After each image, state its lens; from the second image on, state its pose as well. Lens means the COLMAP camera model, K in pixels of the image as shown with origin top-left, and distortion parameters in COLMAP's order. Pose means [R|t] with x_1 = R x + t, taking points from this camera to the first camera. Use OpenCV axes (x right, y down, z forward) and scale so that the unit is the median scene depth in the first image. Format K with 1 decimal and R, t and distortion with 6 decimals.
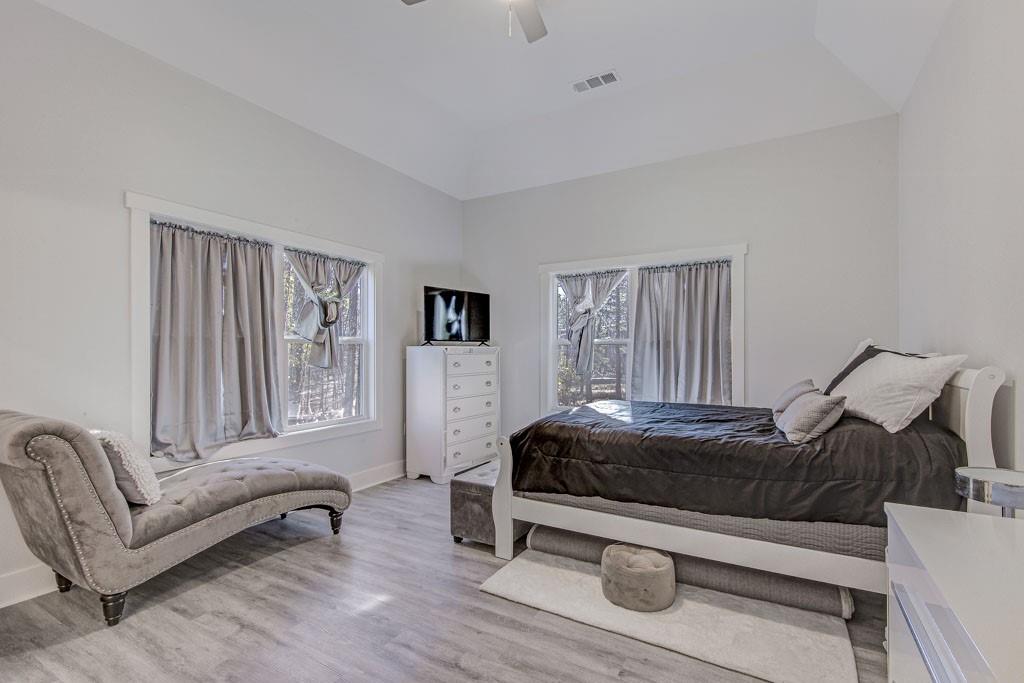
lens RADIAL K [[449.6, 0, 498.1], [0, 449.6, 348.3], [0, 0, 1]] dist [0.003045, -0.000150]
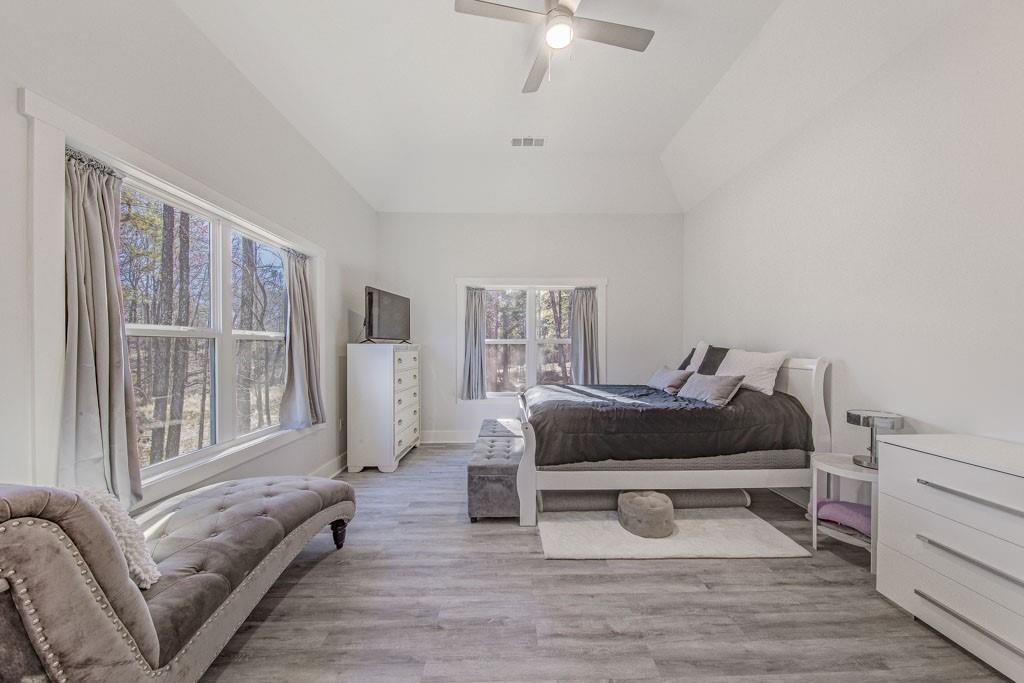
lens RADIAL K [[336.3, 0, 512.2], [0, 336.3, 346.7], [0, 0, 1]] dist [-0.002140, -0.001385]
pose [[0.863323, 0.001886, 0.504648, -0.524370], [-0.003426, 0.999992, 0.002124, -0.000065], [-0.504639, -0.003562, 0.863323, 0.301730]]
